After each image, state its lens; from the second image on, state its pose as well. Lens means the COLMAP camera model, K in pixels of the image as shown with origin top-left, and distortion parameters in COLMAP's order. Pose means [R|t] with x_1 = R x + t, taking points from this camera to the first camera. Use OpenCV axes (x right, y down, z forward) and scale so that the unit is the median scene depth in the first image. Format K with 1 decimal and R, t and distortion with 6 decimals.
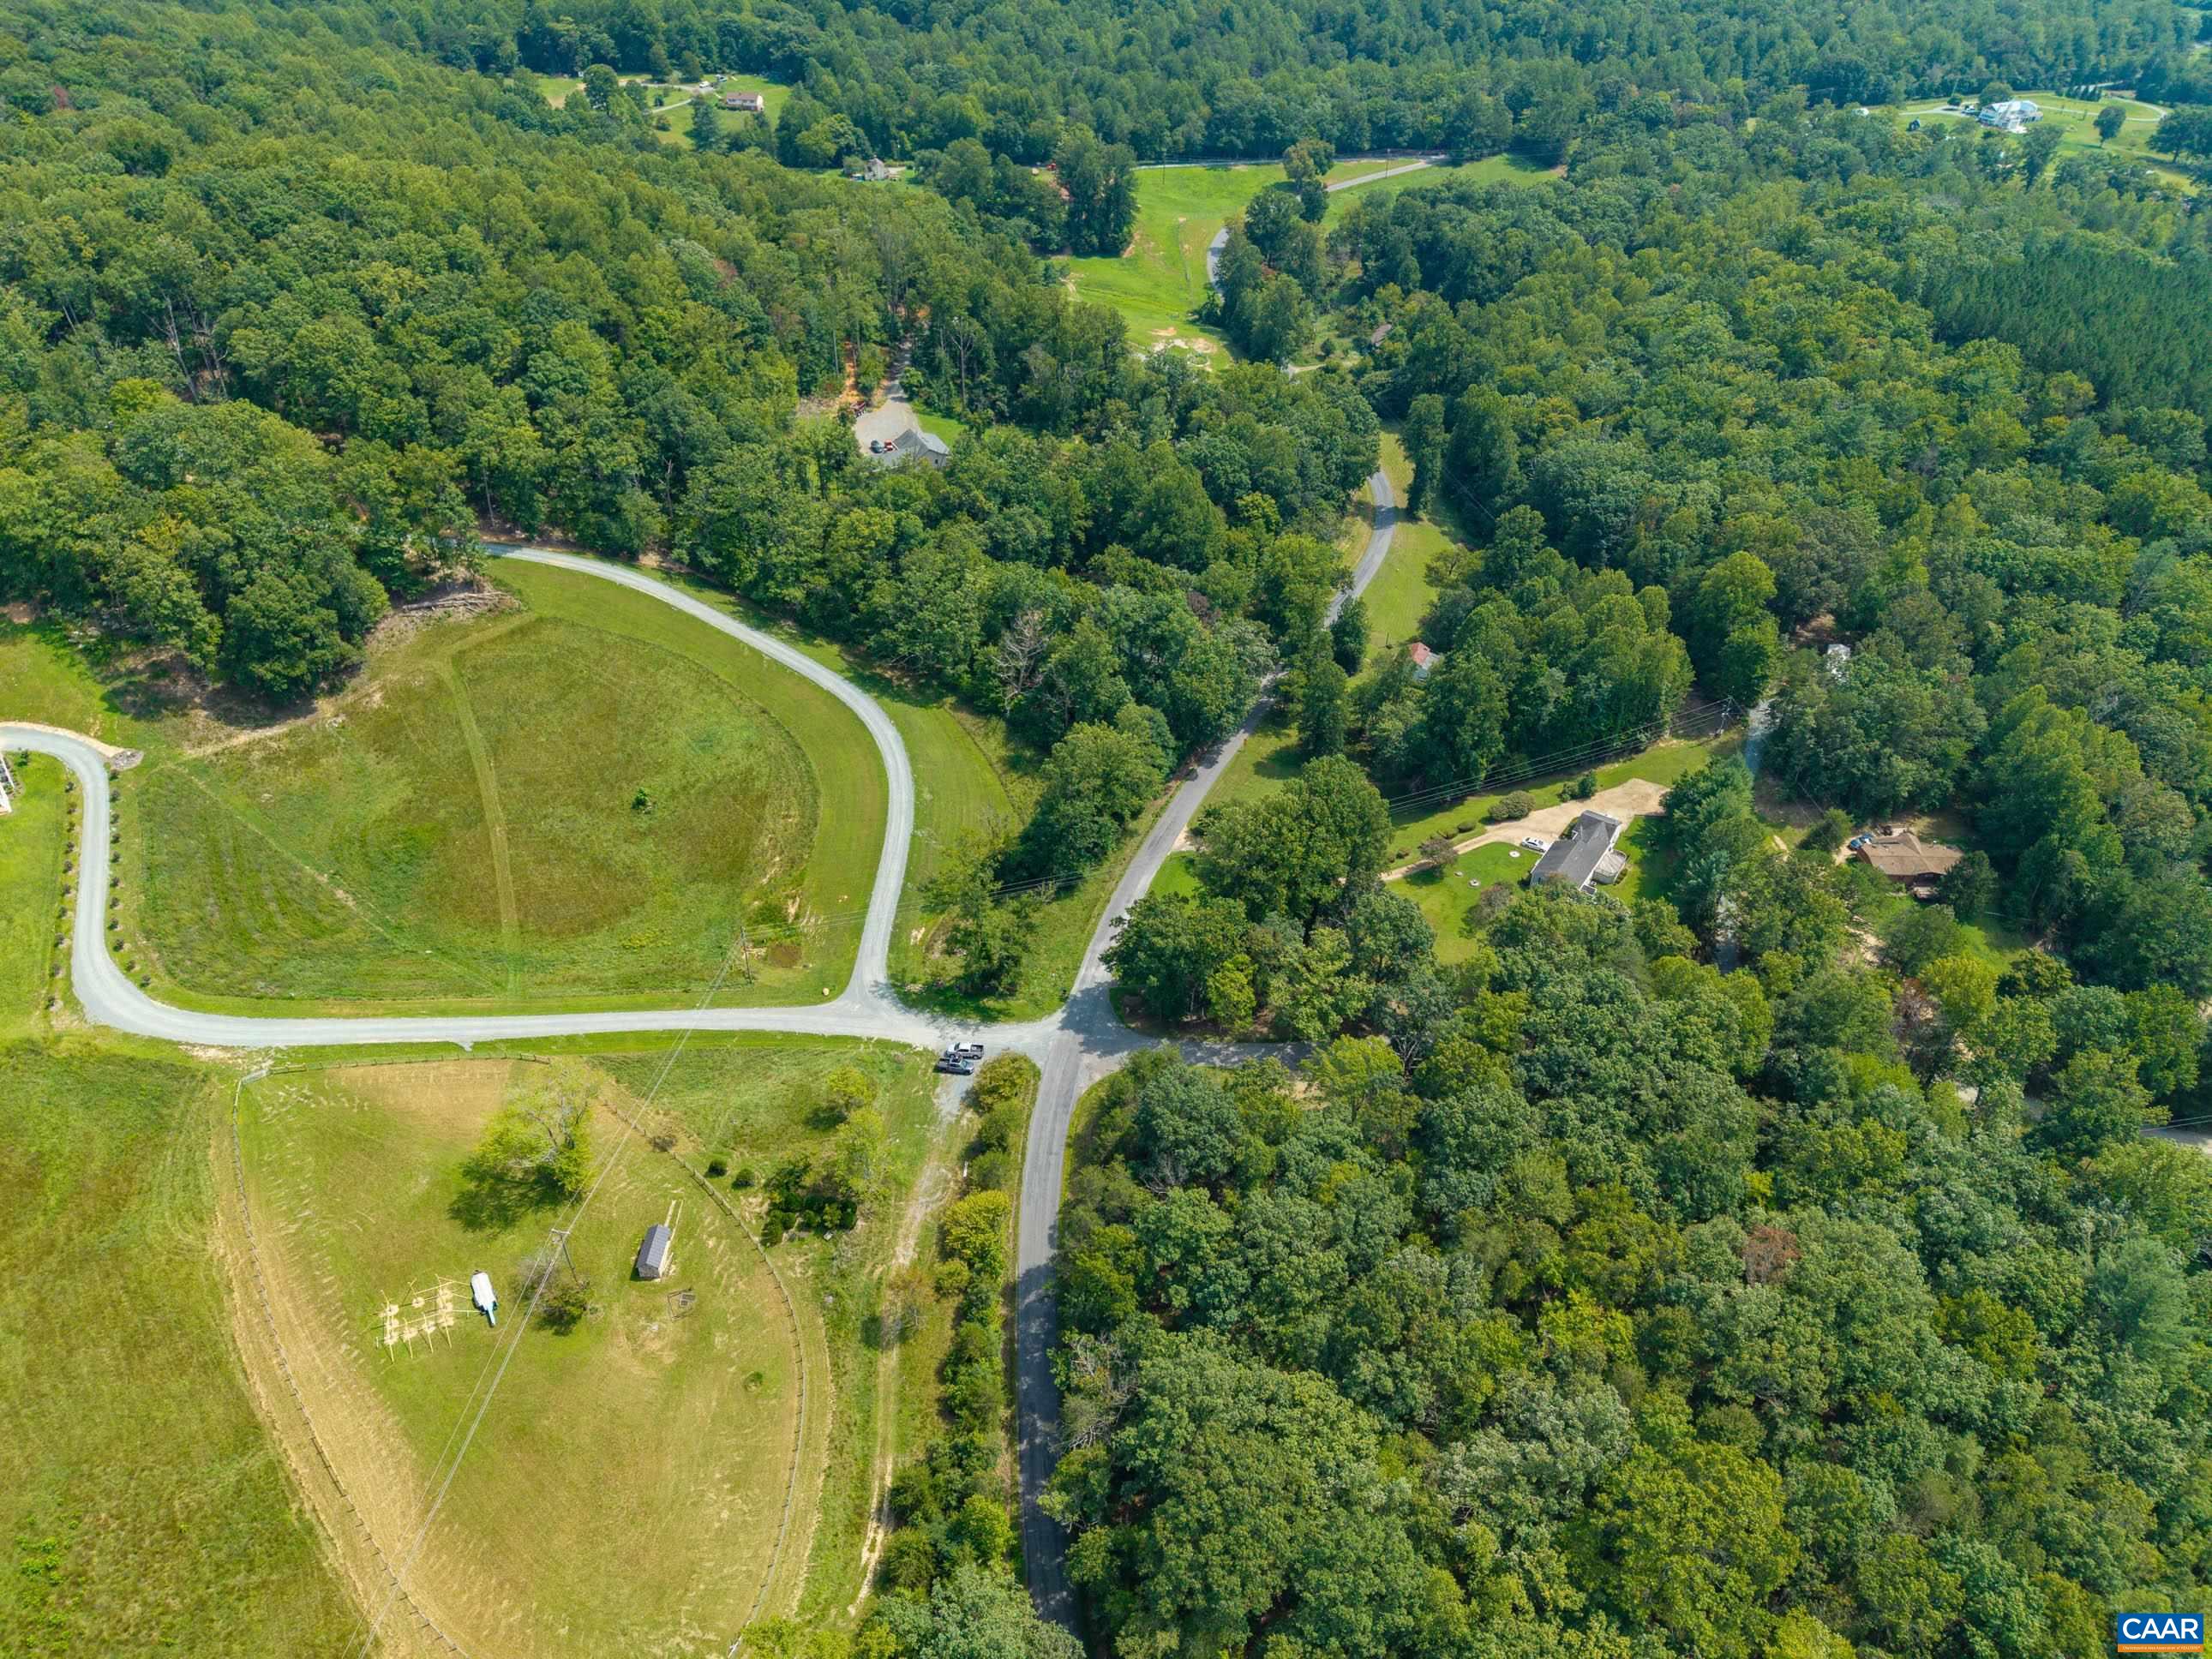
lens RADIAL K [[1492.7, 0, 1106.0], [0, 1492.7, 829.5], [0, 0, 1]] dist [0.029873, -0.029309]
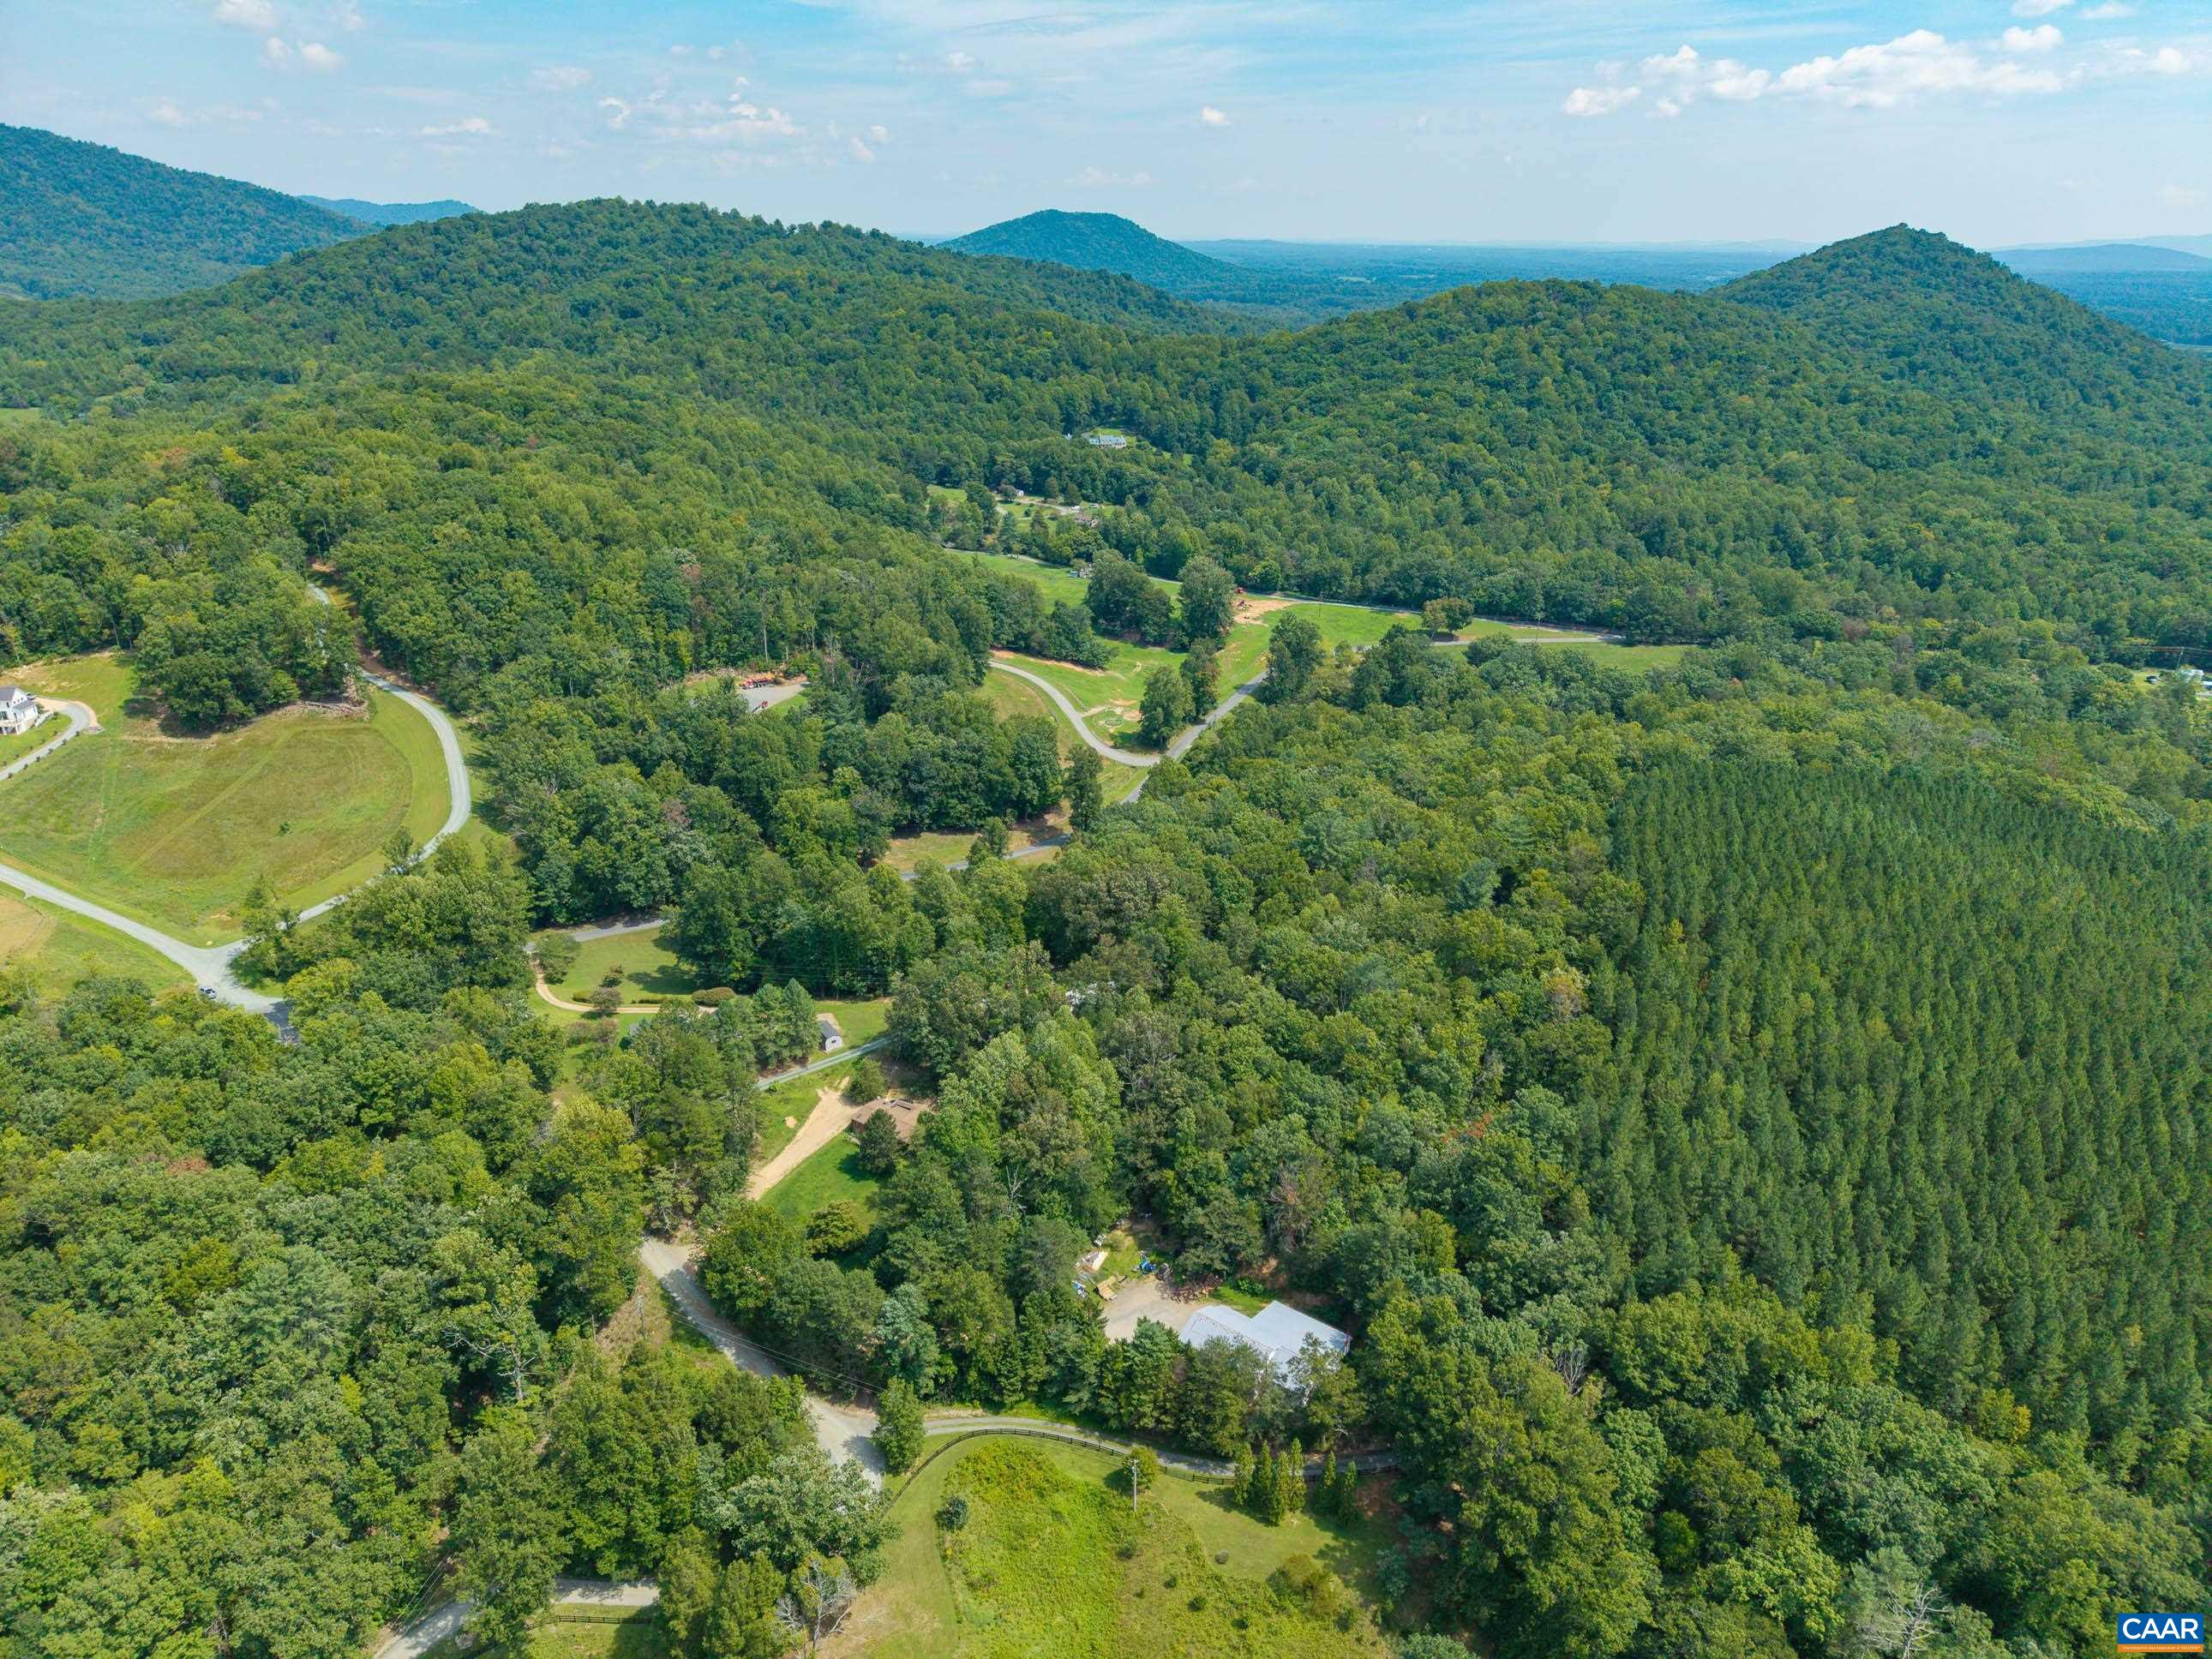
lens RADIAL K [[1492.7, 0, 1106.0], [0, 1492.7, 829.5], [0, 0, 1]] dist [0.029873, -0.029309]
pose [[0.831563, 0.210850, -0.513854, 1.153809], [-0.351627, 0.915993, -0.193174, -0.015963], [0.429955, 0.341321, 0.835846, 0.089357]]
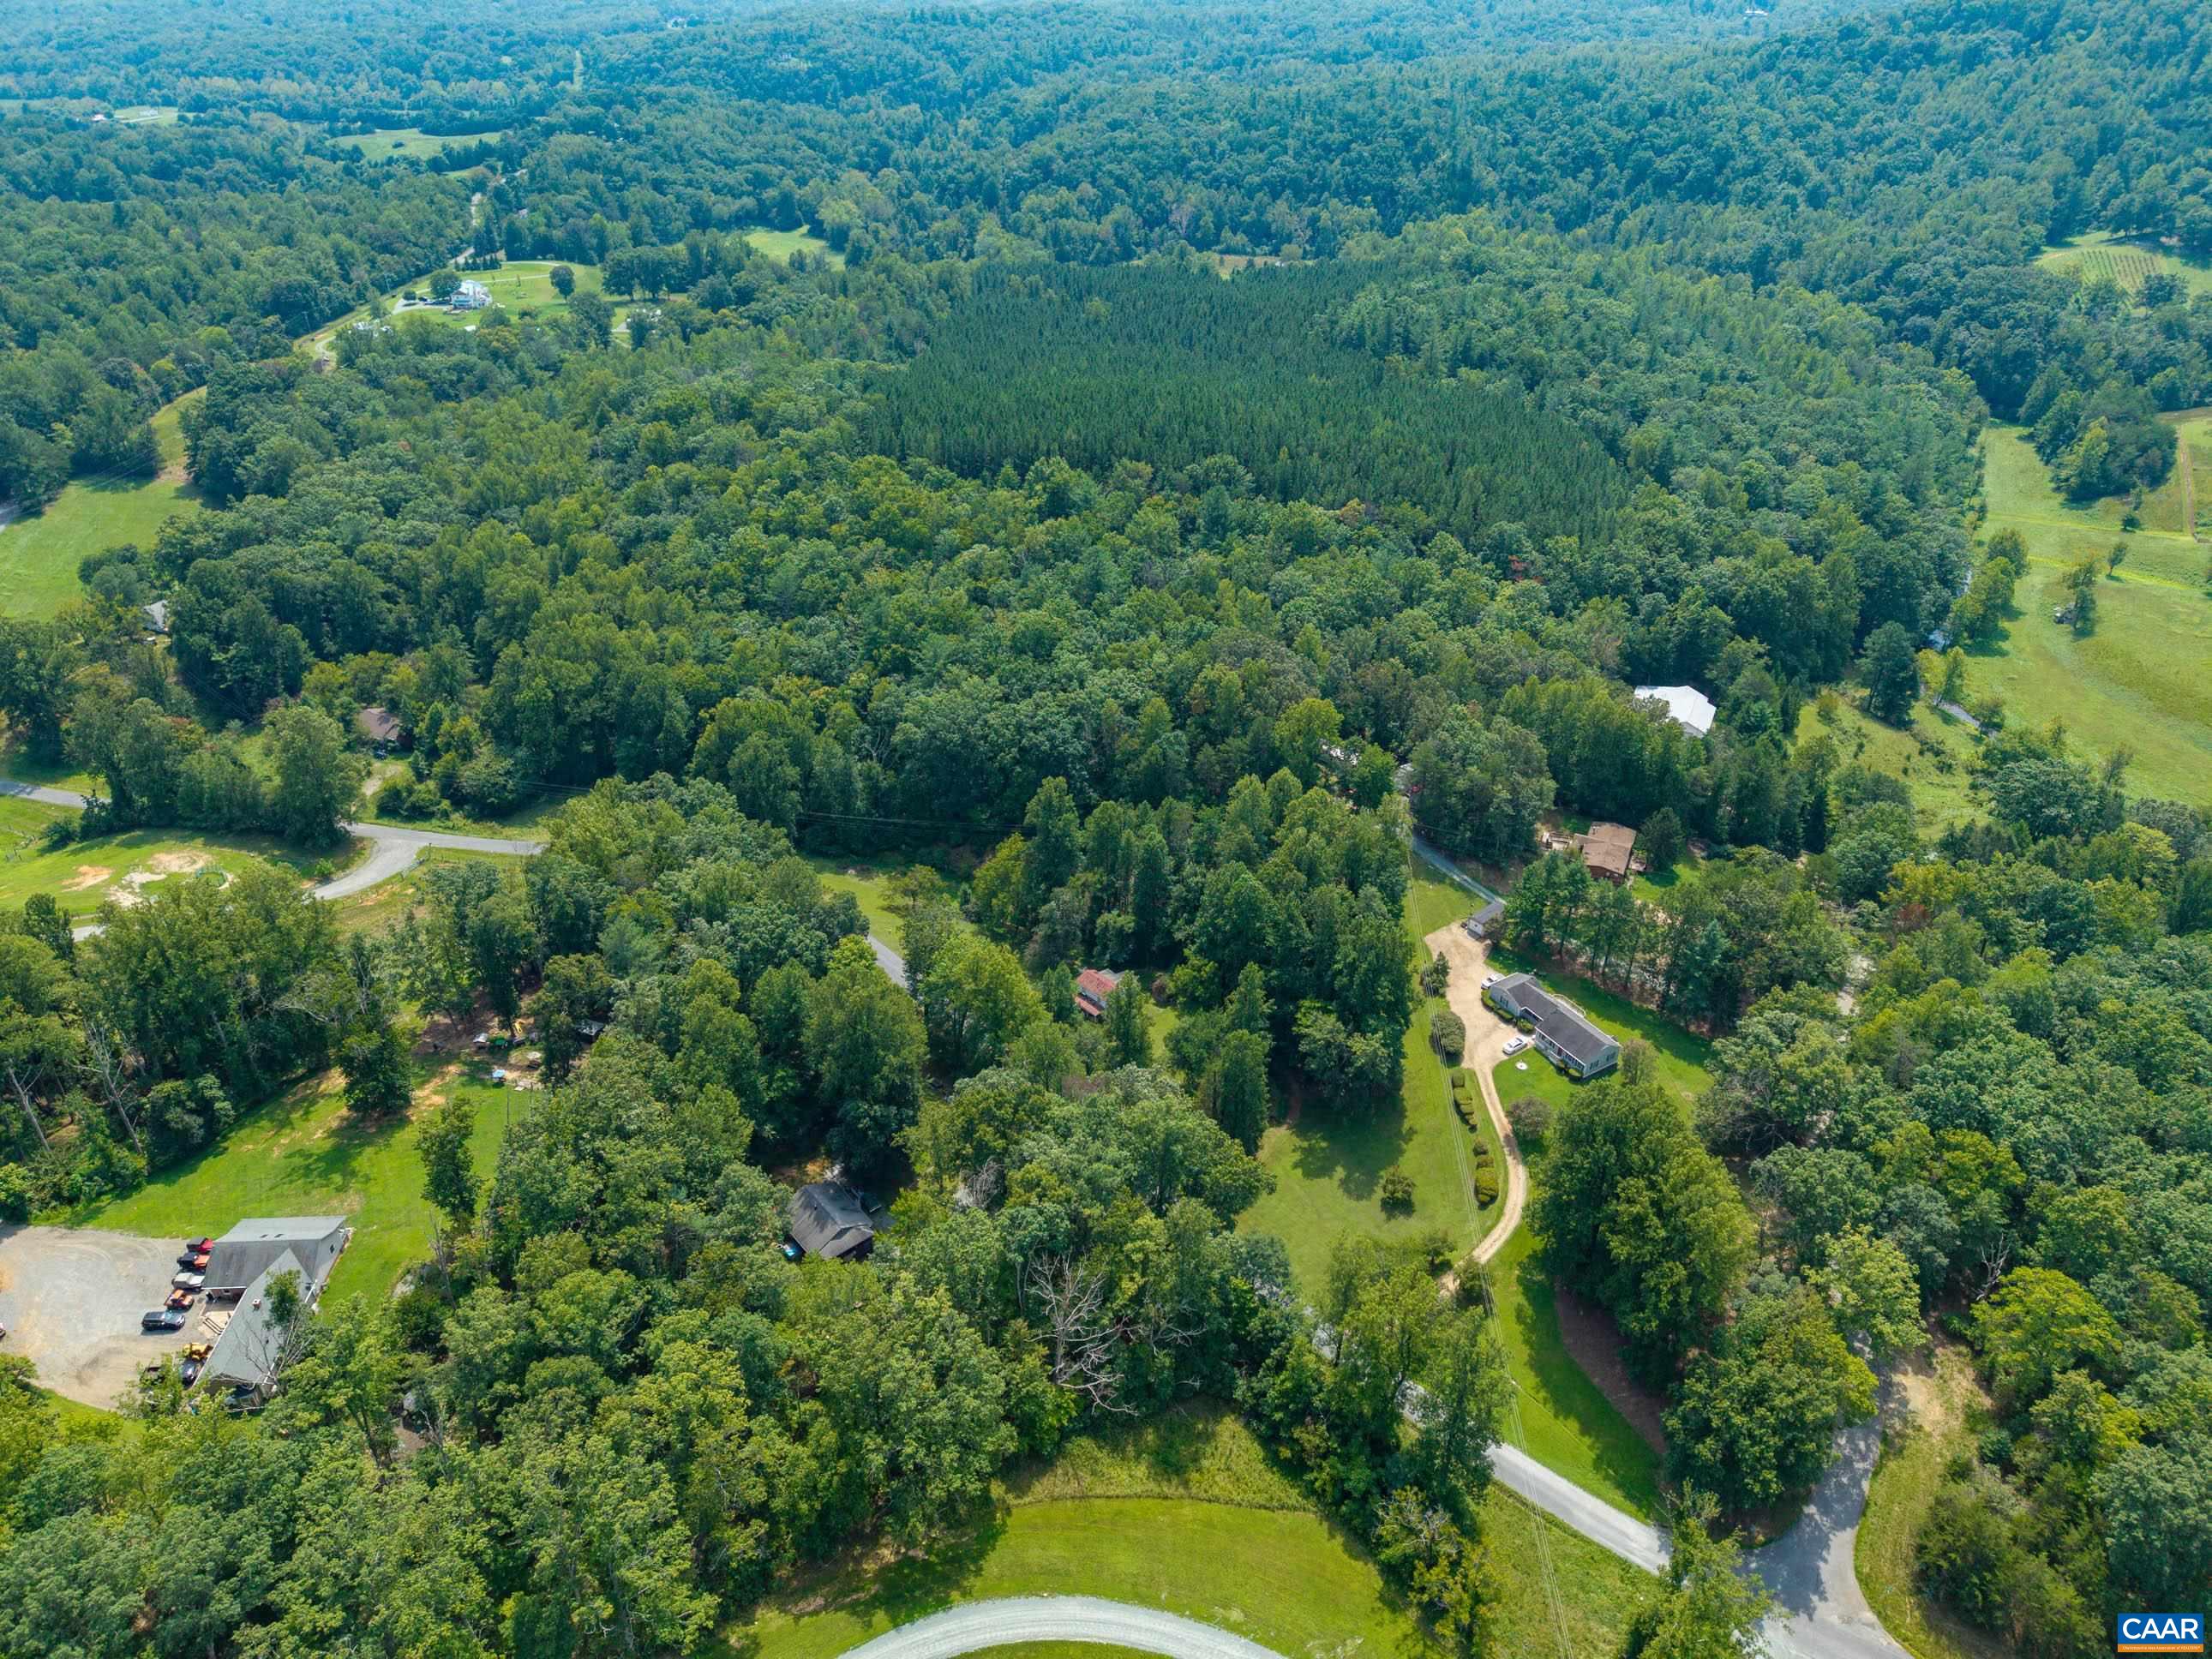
lens RADIAL K [[1490.1, 0, 1106.0], [0, 1490.1, 829.5], [0, 0, 1]] dist [0.017575, -0.011519]
pose [[0.398019, -0.487855, 0.776903, -0.452369], [0.565763, 0.797183, 0.210741, -0.426625], [-0.722145, 0.355664, 0.593304, 0.591184]]
